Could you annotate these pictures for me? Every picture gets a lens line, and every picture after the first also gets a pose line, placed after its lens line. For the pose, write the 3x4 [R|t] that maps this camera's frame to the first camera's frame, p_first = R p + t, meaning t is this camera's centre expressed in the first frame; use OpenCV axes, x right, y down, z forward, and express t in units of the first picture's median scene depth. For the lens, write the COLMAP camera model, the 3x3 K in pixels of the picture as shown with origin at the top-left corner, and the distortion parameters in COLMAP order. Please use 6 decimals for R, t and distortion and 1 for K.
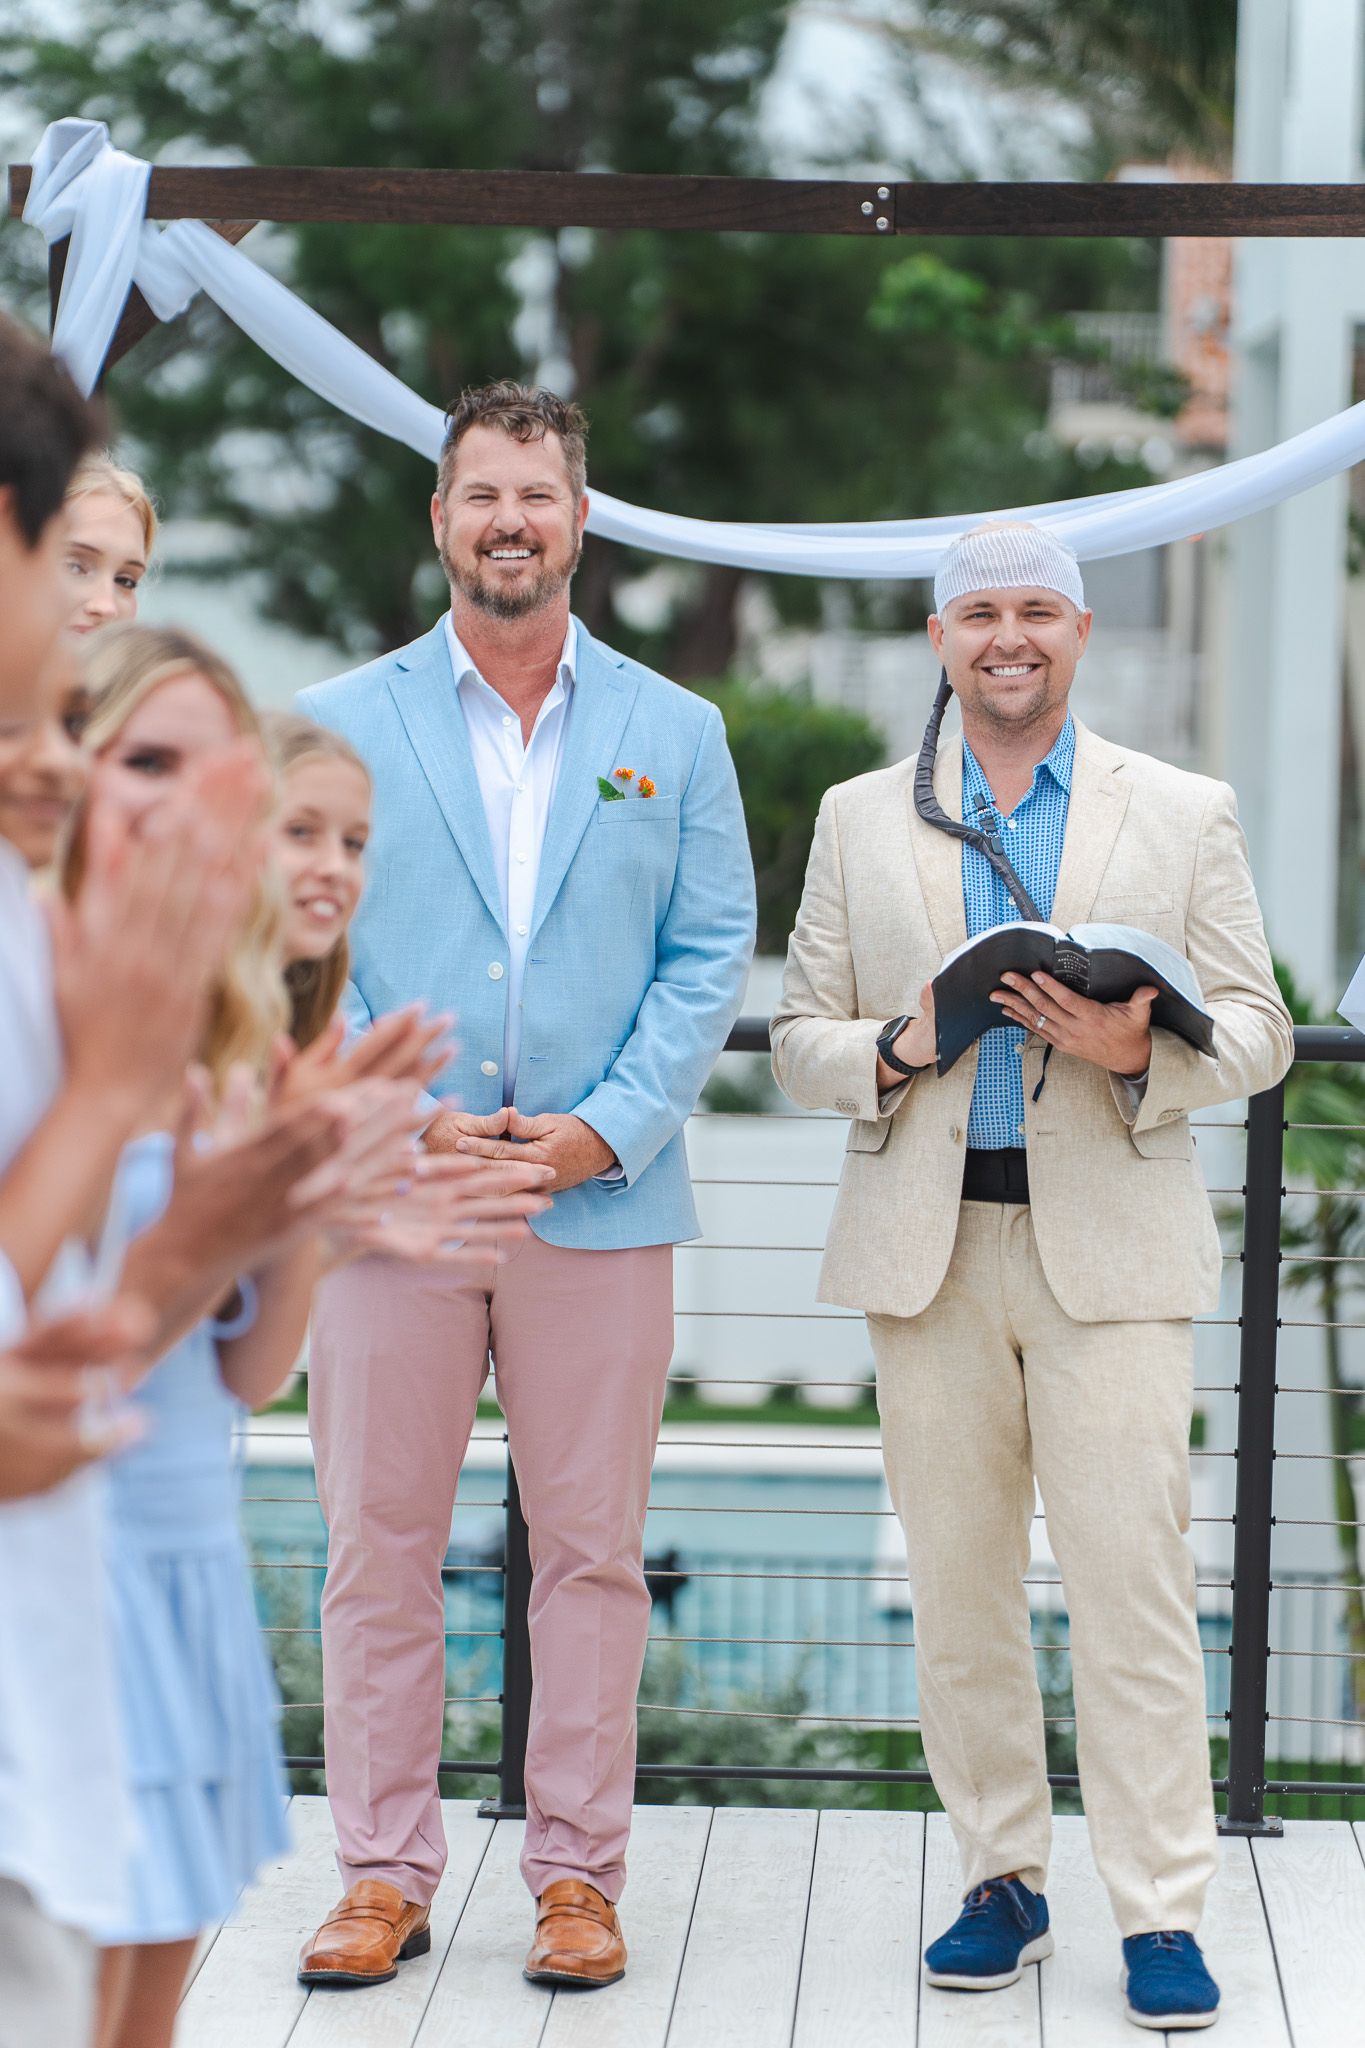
lens RADIAL K [[7314.0, 0, 666.3], [0, 7314.0, 1021.2], [0, 0, 1]] dist [0.244088, 0.000000]
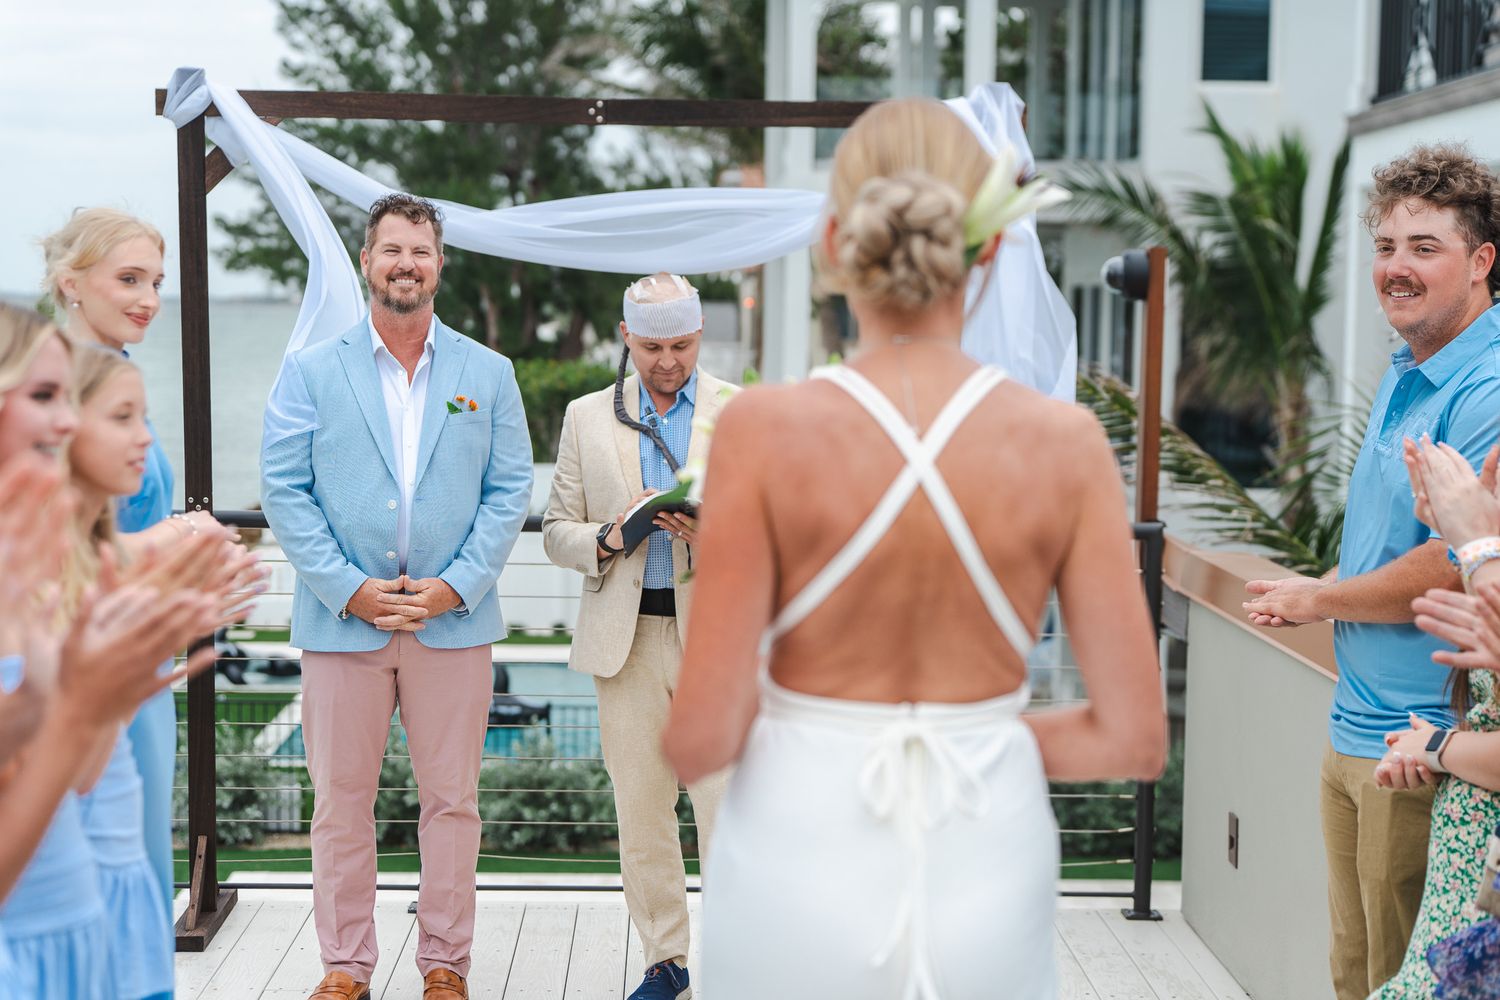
lens RADIAL K [[2585.0, 0, 745.1], [0, 2585.0, 510.4], [0, 0, 1]] dist [0.034774, 0.000000]
pose [[0.997543, -0.008475, 0.069538, 0.020071], [0.007711, 0.999907, 0.011247, -0.010798], [-0.069627, -0.010684, 0.997516, 0.309448]]
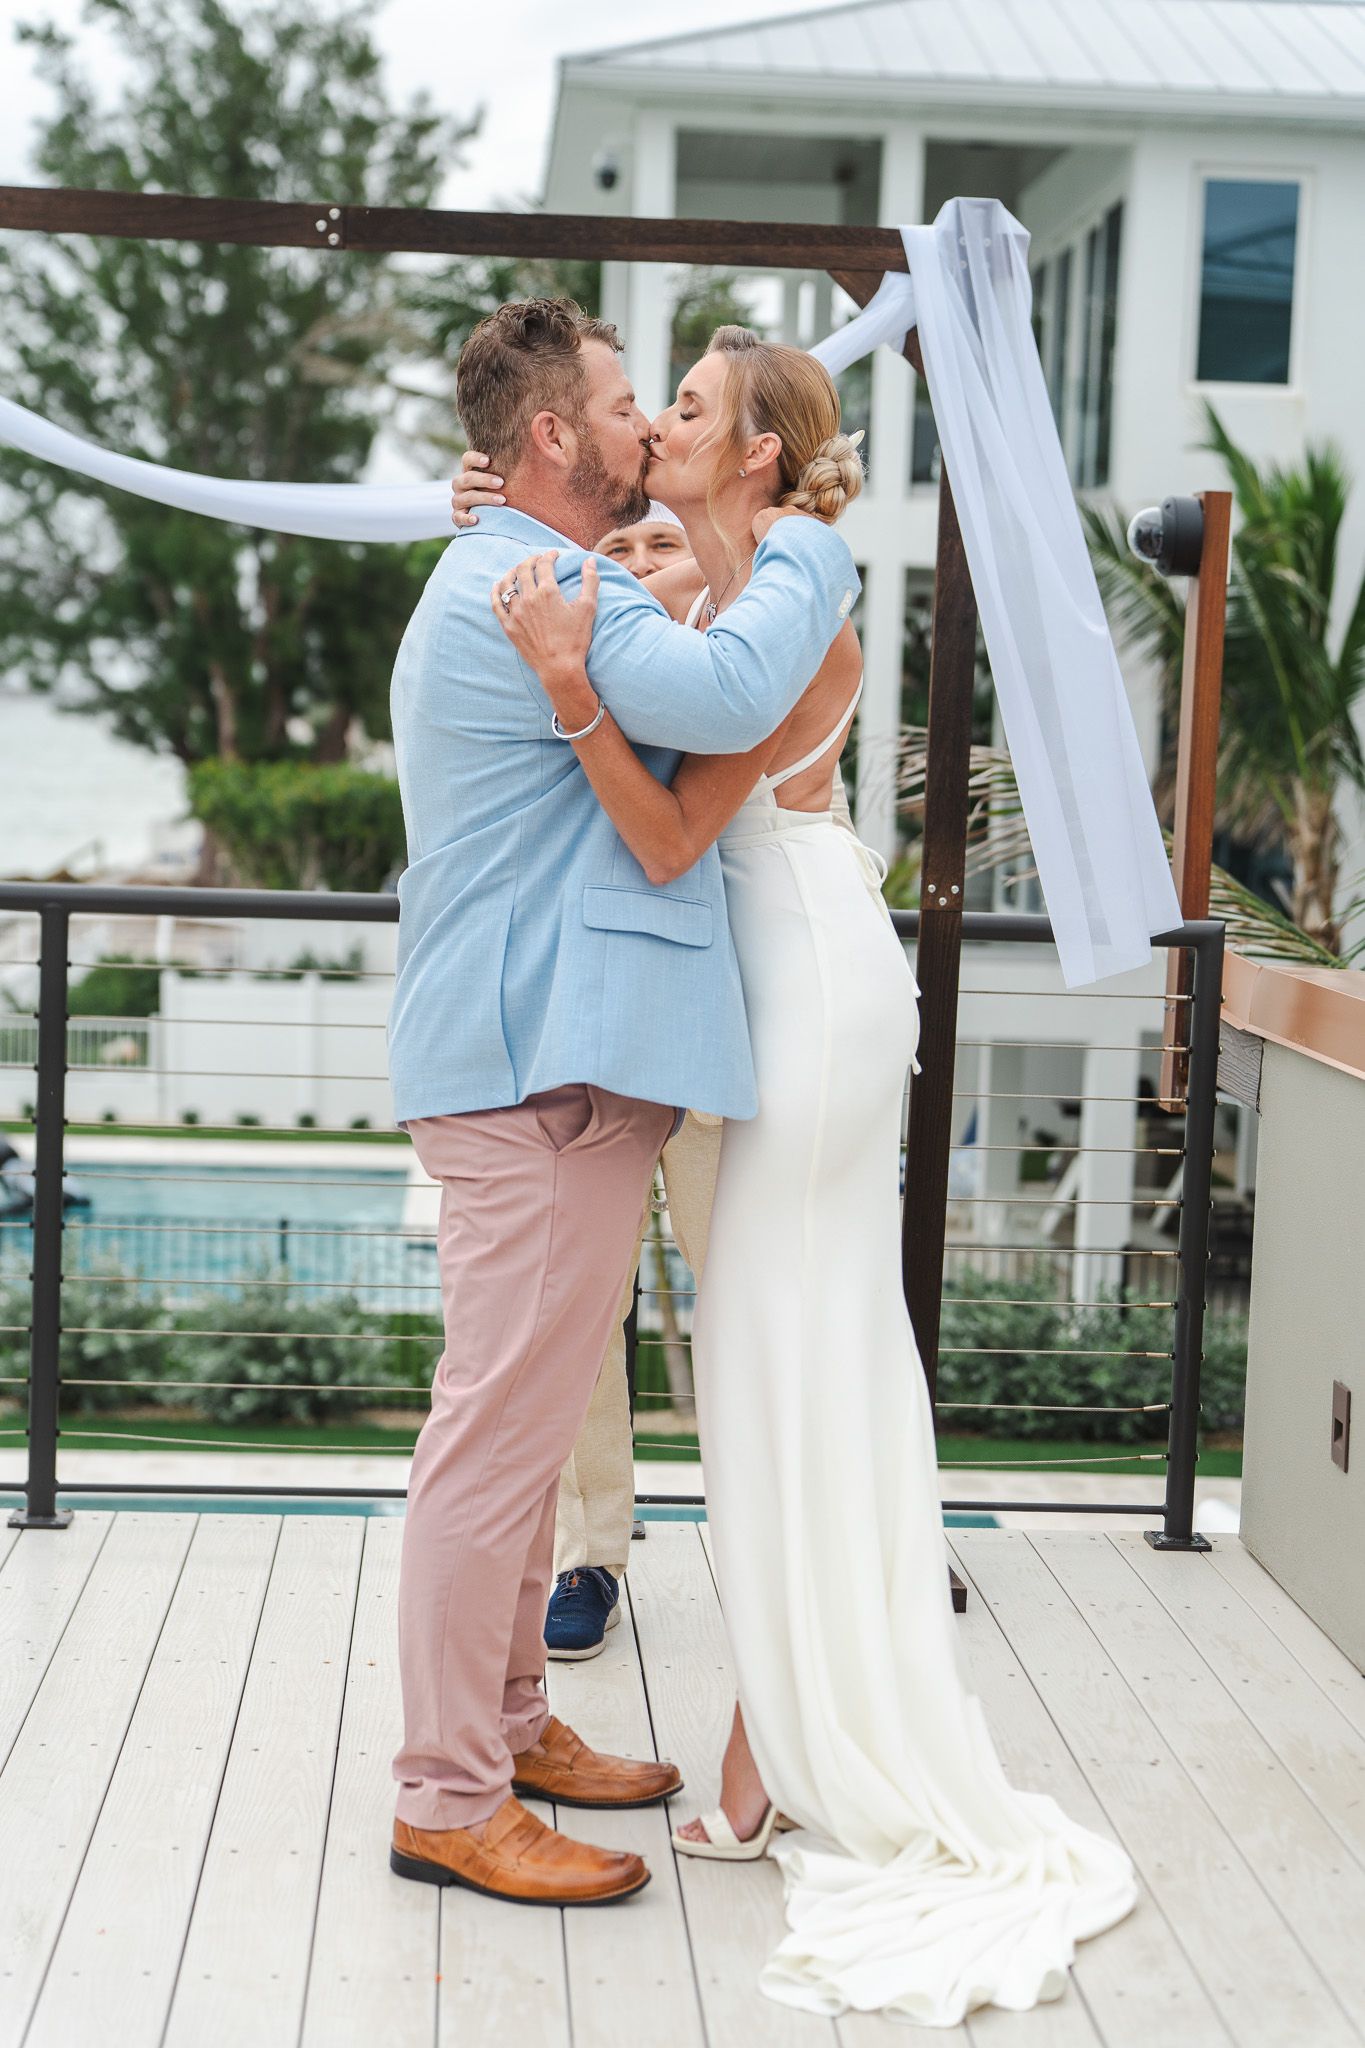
lens RADIAL K [[3365.4, 0, 676.2], [0, 3365.4, 1032.5], [0, 0, 1]] dist [0.035121, 0.000000]
pose [[0.994607, 0.007360, 0.103450, 0.030430], [-0.010124, 0.999605, 0.026225, 0.008061], [-0.103216, -0.027131, 0.994289, 0.453452]]
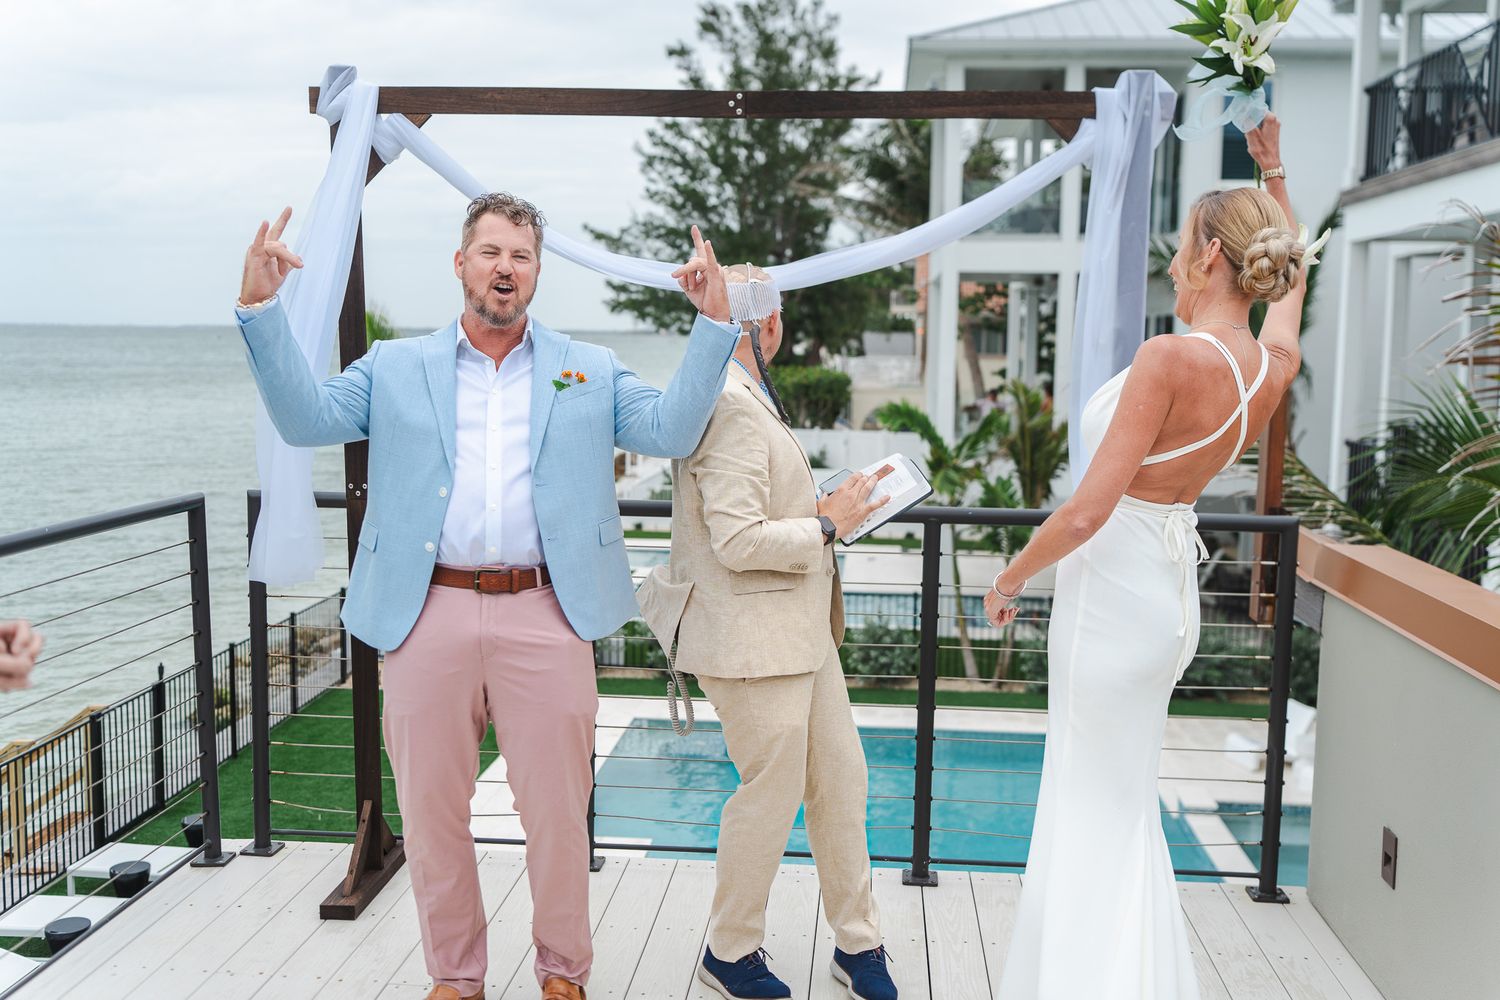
lens RADIAL K [[1477.2, 0, 763.0], [0, 1477.2, 491.8], [0, 0, 1]] dist [-0.006974, 0.000000]
pose [[0.999344, 0.000830, -0.036220, 0.052932], [0.000504, 0.999322, 0.036815, -0.021147], [0.036226, -0.036809, 0.998666, 0.622630]]
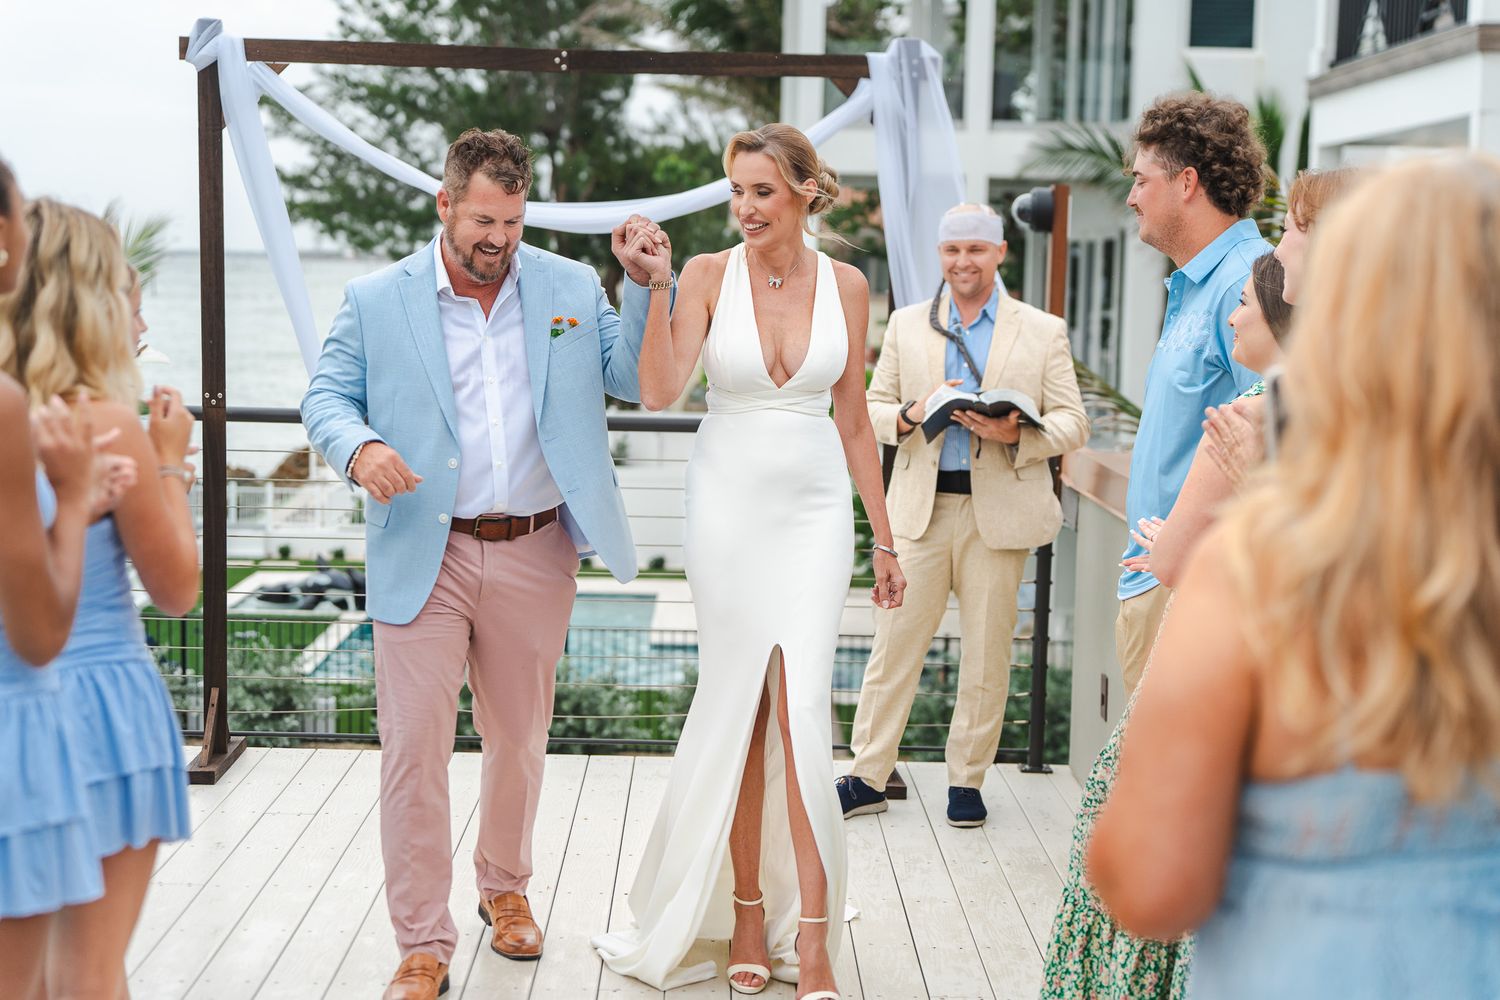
lens RADIAL K [[2493.6, 0, 736.8], [0, 2493.6, 510.4], [0, 0, 1]] dist [0.047481, 0.000000]
pose [[0.998656, 0.001447, 0.051810, 0.045104], [-0.003000, 0.999548, 0.029915, 0.006158], [-0.051743, -0.030030, 0.998209, 0.225428]]
